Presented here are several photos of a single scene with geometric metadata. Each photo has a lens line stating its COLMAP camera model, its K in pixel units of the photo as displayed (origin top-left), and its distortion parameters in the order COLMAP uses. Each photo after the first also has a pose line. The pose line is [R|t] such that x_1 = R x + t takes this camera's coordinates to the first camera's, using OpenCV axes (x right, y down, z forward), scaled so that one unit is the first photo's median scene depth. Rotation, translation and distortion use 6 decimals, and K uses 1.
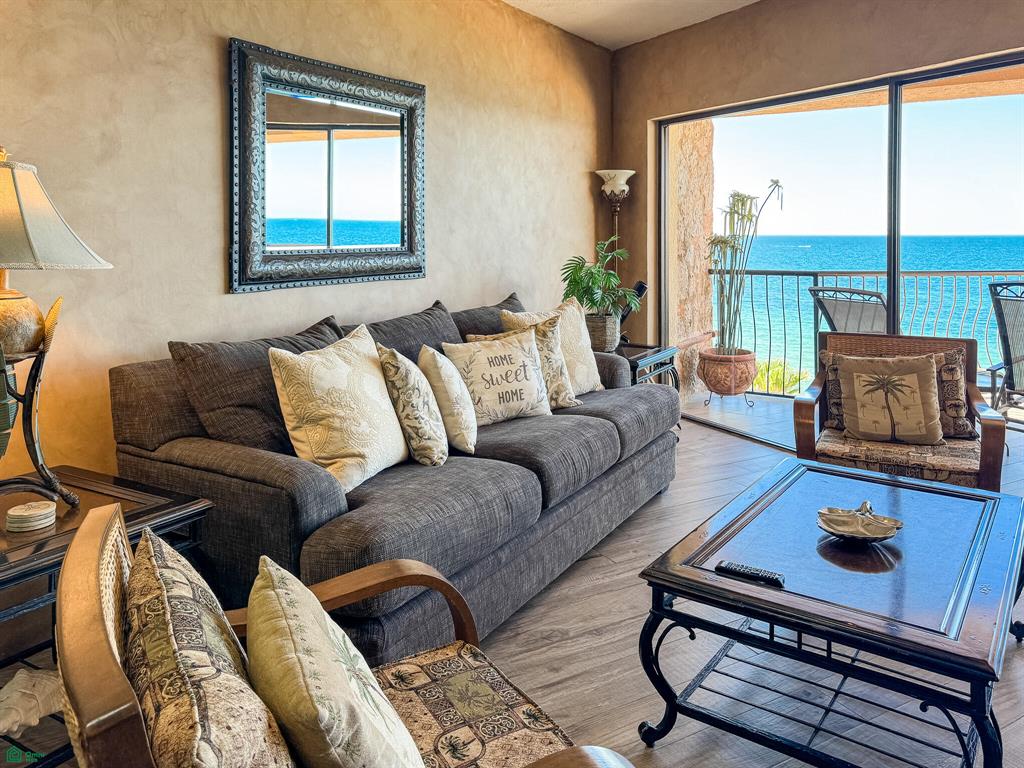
lens RADIAL K [[775.7, 0, 512.8], [0, 775.7, 244.3], [0, 0, 1]] dist [-0.000513, -0.003155]
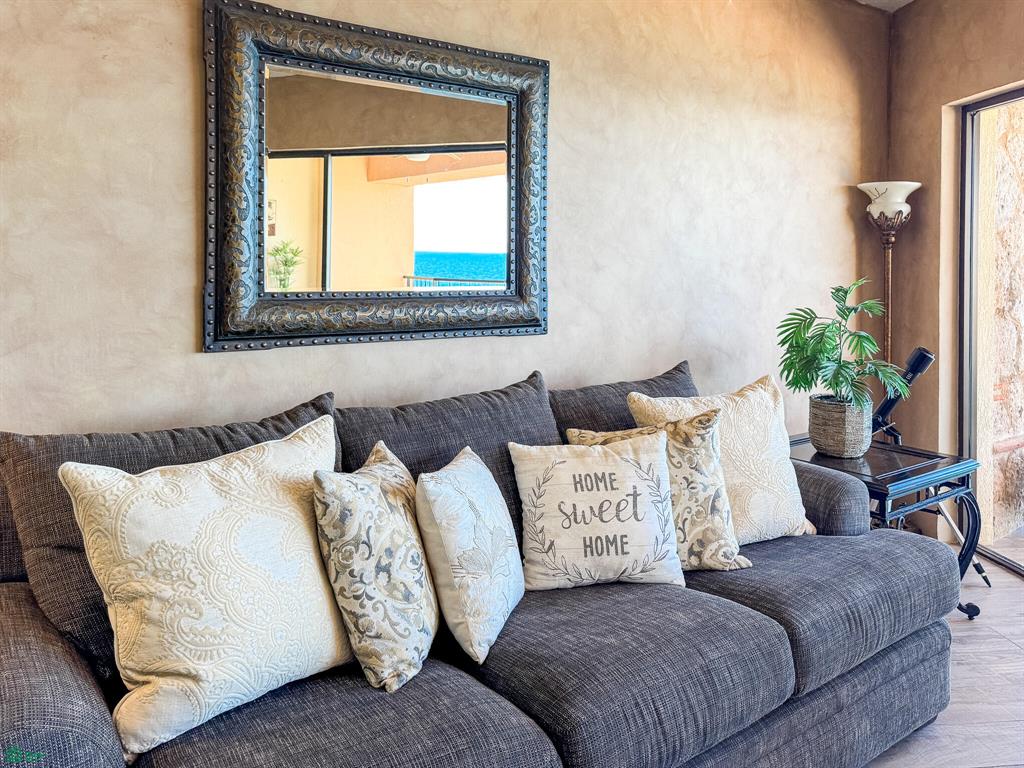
lens RADIAL K [[768.8, 0, 516.8], [0, 768.8, 270.9], [0, 0, 1]] dist [0.008316, 0.000030]
pose [[0.922326, 0.011227, -0.386249, 0.138561], [-0.016967, 0.999790, -0.011455, -0.006312], [0.386040, 0.017119, 0.922323, 0.366107]]
